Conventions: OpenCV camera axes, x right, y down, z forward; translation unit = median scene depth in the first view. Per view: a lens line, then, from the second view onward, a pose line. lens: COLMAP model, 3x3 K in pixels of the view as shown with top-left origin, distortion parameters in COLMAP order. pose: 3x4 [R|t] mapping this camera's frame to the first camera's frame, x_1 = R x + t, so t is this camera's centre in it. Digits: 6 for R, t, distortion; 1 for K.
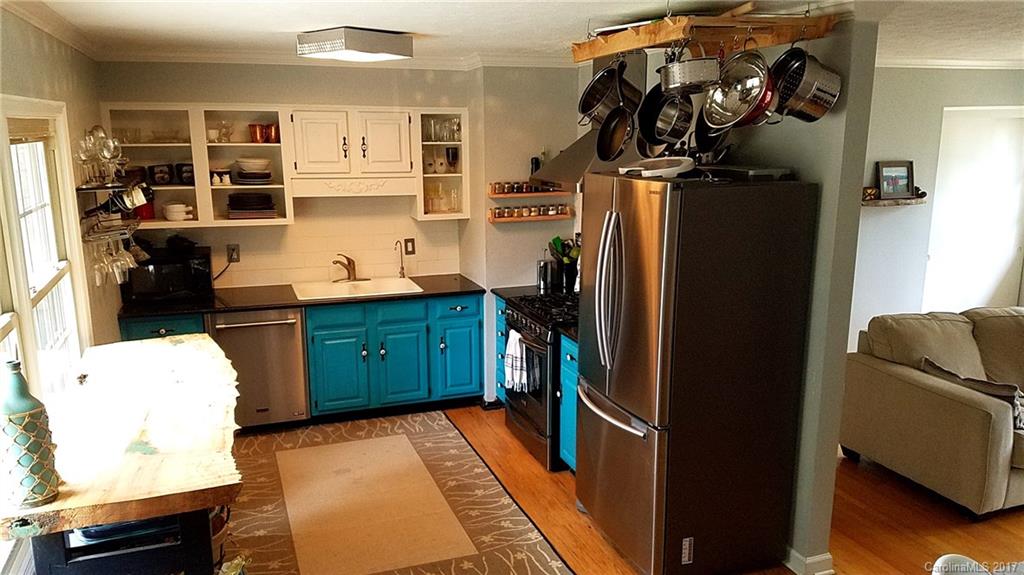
lens RADIAL K [[779.4, 0, 505.5], [0, 779.4, 307.9], [0, 0, 1]] dist [0.116305, -0.163430]
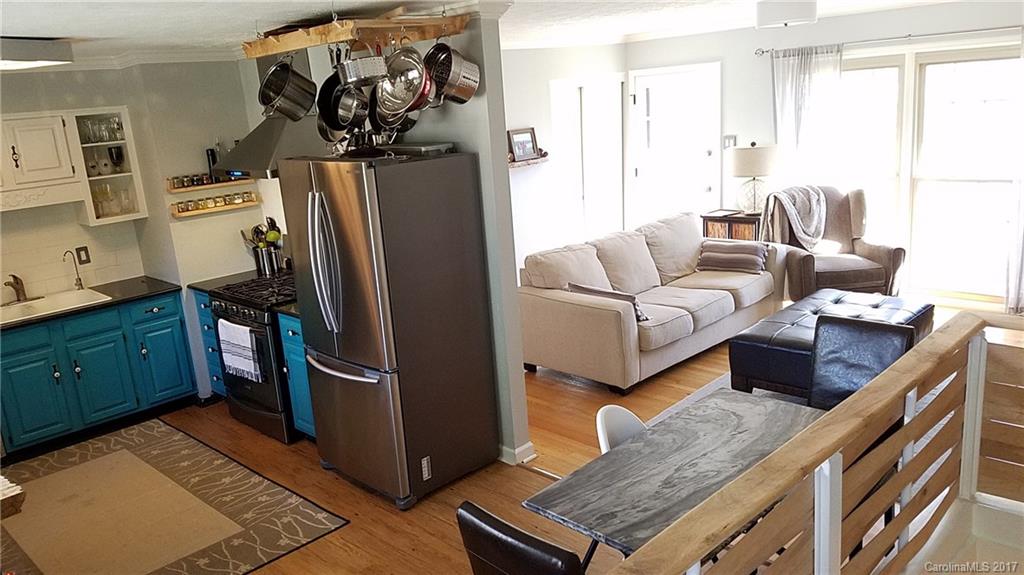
lens RADIAL K [[779.4, 0, 506.2], [0, 779.4, 311.1], [0, 0, 1]] dist [0.116305, -0.163430]
pose [[0.901079, -0.175079, 0.396741, -0.063026], [0.163762, 0.984516, 0.062523, 0.012010], [-0.401545, 0.008633, 0.915799, -0.096239]]
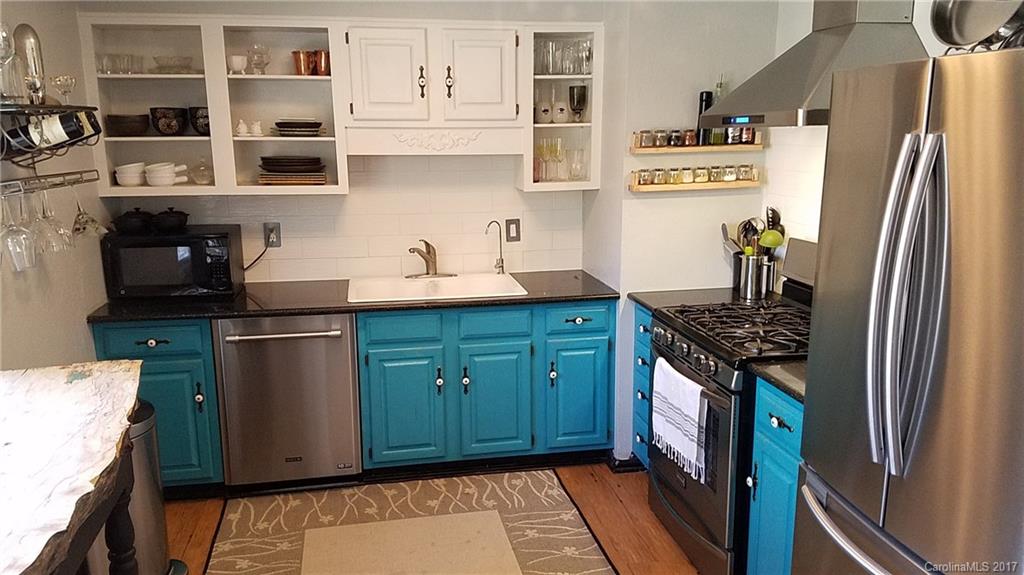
lens RADIAL K [[779.4, 0, 508.2], [0, 779.4, 295.2], [0, 0, 1]] dist [0.116305, -0.163430]
pose [[0.987527, 0.029092, -0.154740, -0.018444], [-0.031604, 0.999405, -0.013797, -0.011345], [0.154246, 0.018515, 0.987859, 0.342874]]
